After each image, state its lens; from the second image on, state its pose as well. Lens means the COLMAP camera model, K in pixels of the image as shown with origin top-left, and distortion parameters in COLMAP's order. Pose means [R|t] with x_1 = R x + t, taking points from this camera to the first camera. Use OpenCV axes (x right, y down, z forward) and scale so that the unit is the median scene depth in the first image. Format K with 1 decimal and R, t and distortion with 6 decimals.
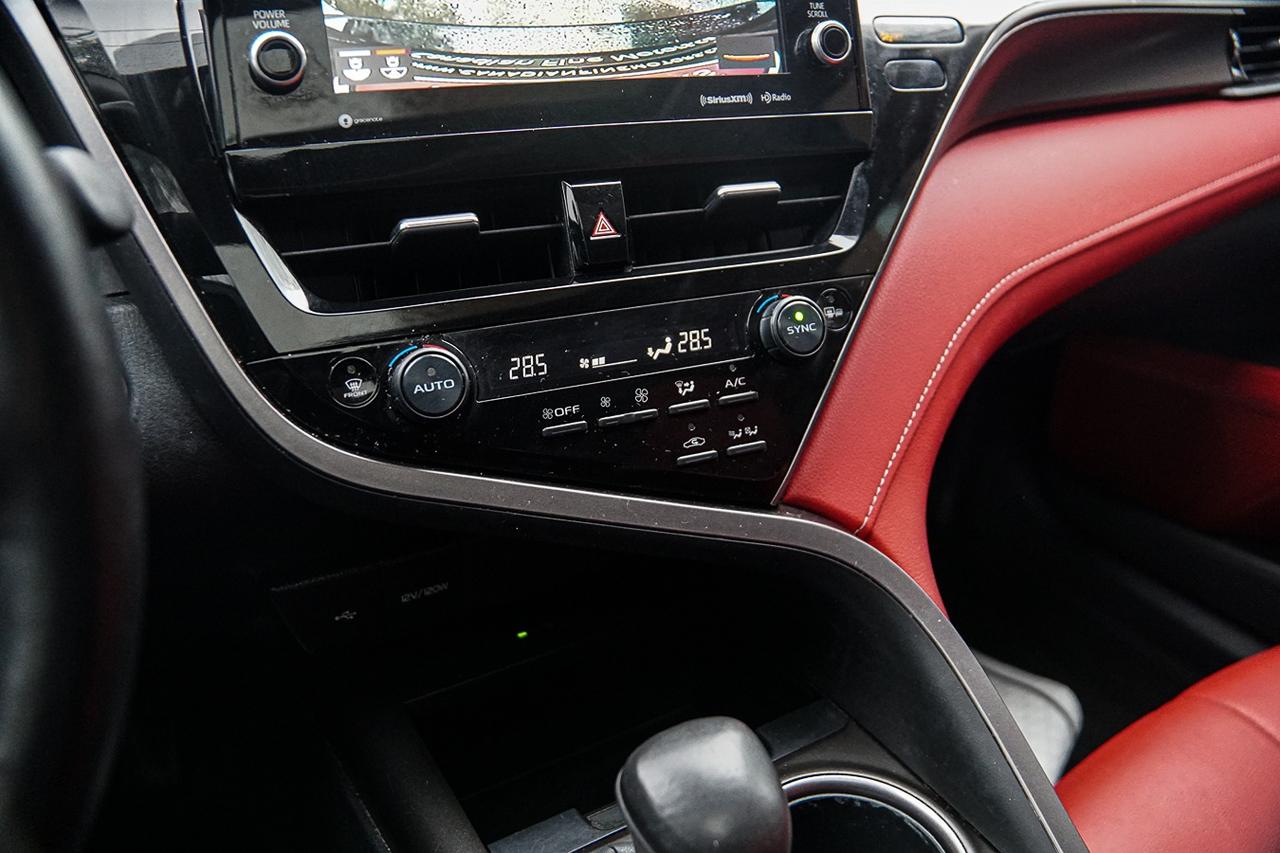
lens RADIAL K [[1007.6, 0, 641.1], [0, 1007.6, 423.0], [0, 0, 1]] dist [-0.124658, 0.080044]
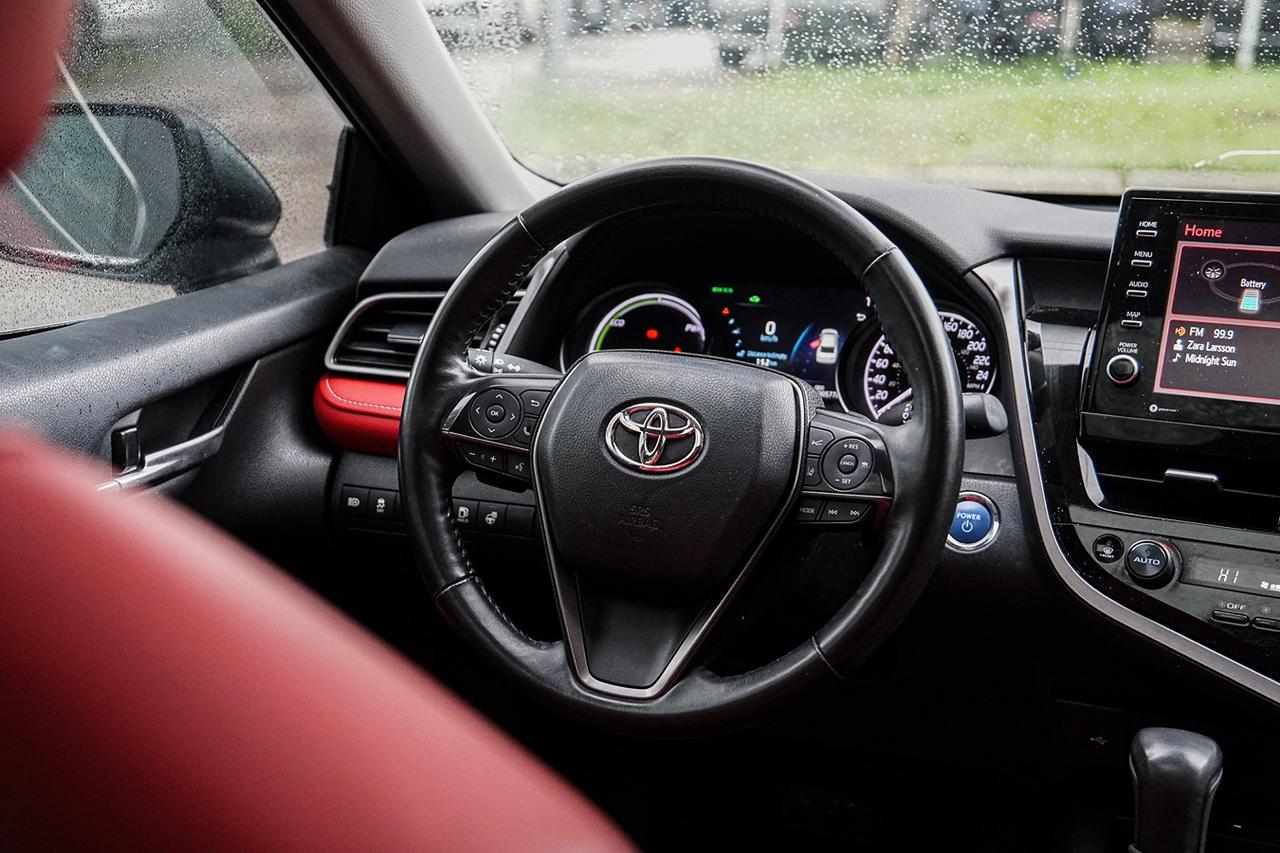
lens RADIAL K [[1725.7, 0, 636.0], [0, 1725.7, 413.8], [0, 0, 1]] dist [0.147975, 0.000000]
pose [[0.634181, 0.145824, -0.759308, 1.281904], [-0.363980, 0.922737, -0.126789, 0.372927], [0.682153, 0.356780, 0.638259, -1.388416]]
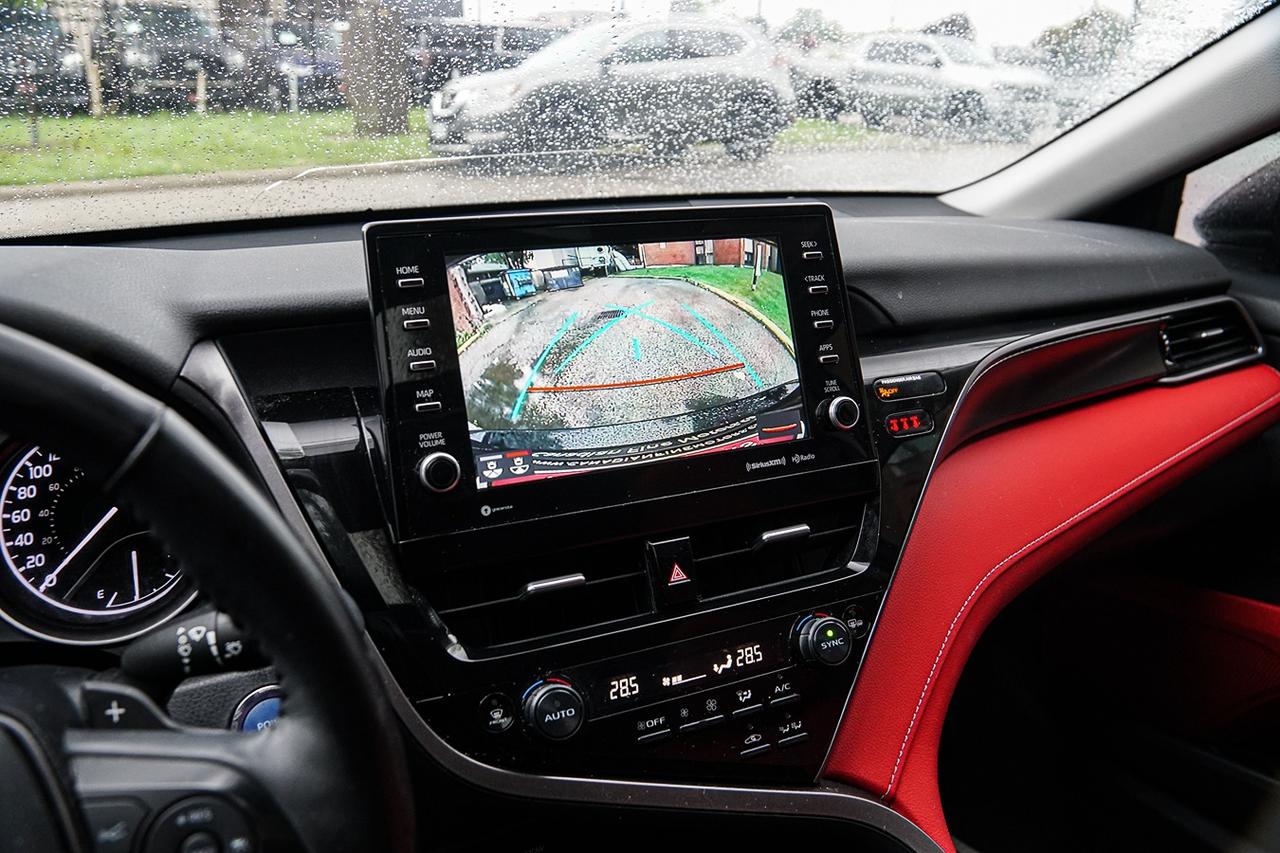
lens RADIAL K [[1007.6, 0, 651.4], [0, 1007.6, 427.4], [0, 0, 1]] dist [-0.124658, 0.080044]
pose [[0.999523, -0.028113, 0.012804, -0.080562], [0.029866, 0.985338, -0.167982, -0.160947], [-0.007893, 0.168284, 0.985707, -0.304332]]
